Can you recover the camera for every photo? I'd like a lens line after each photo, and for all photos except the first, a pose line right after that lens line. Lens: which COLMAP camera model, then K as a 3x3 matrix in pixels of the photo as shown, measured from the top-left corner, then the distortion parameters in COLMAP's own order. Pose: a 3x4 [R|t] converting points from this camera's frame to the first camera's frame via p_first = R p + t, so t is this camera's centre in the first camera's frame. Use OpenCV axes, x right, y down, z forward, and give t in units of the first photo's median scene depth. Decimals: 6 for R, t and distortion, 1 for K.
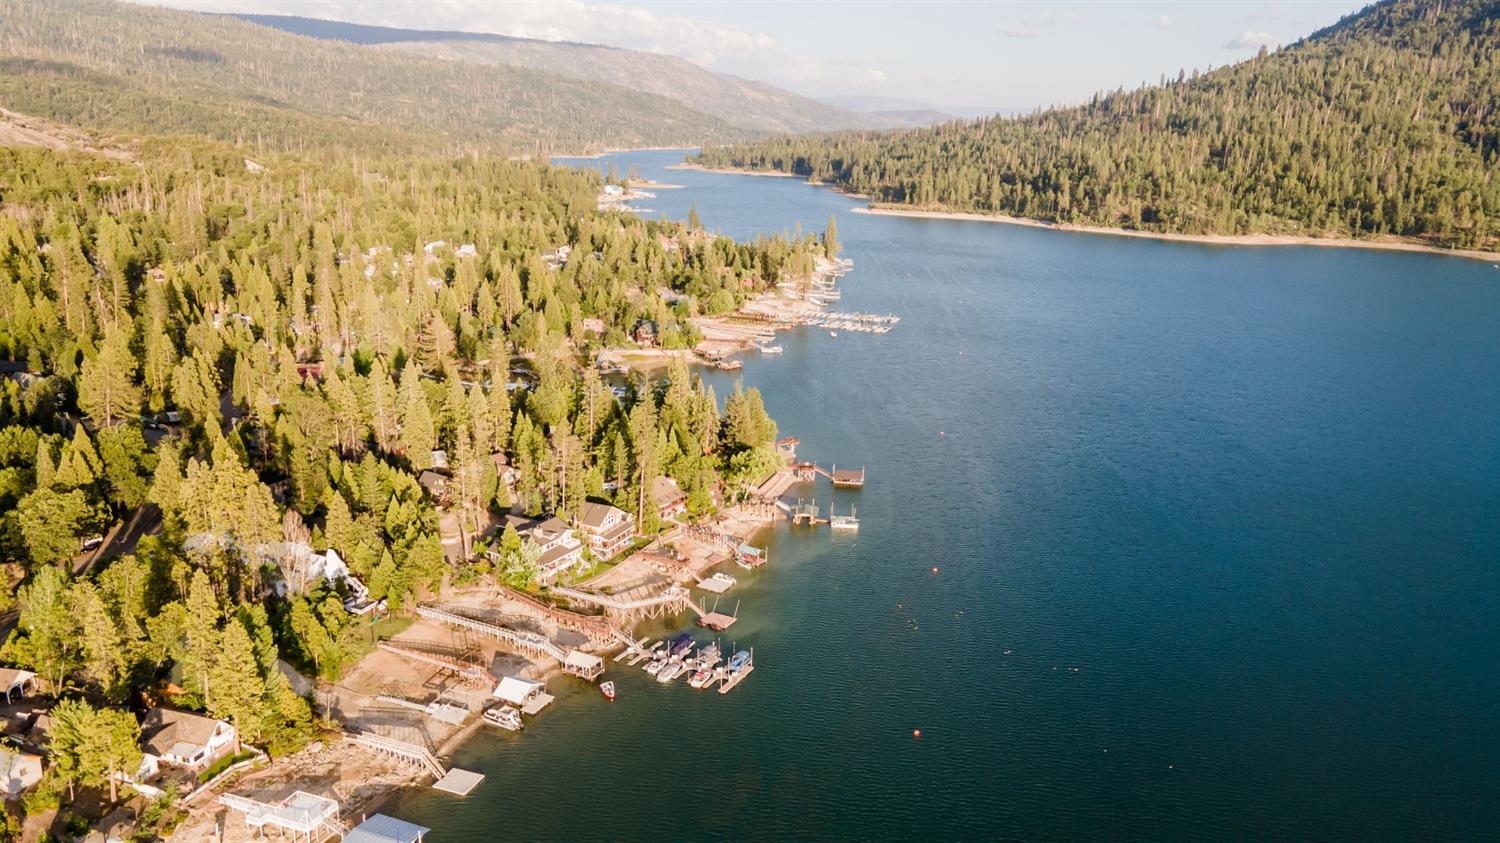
lens RADIAL K [[1098.8, 0, 750.0], [0, 1098.8, 421.5], [0, 0, 1]] dist [0.030648, 0.033413]
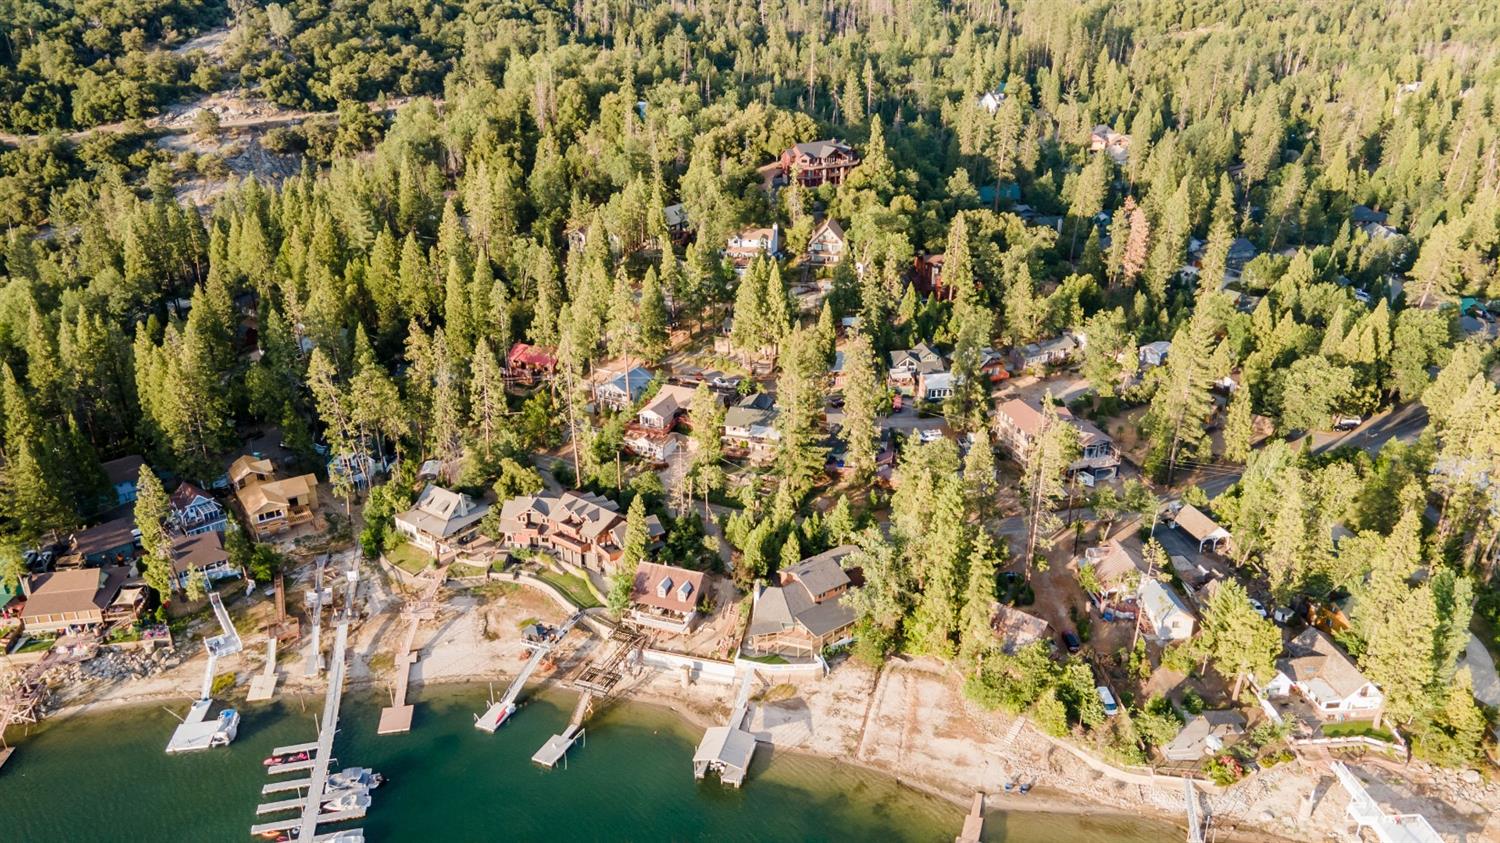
lens RADIAL K [[1098.8, 0, 750.0], [0, 1098.8, 421.5], [0, 0, 1]] dist [0.030648, 0.033413]
pose [[0.428956, 0.343703, -0.835383, -0.029094], [-0.227816, 0.936055, 0.268142, -0.040525], [0.874126, 0.075292, 0.479828, 0.145343]]
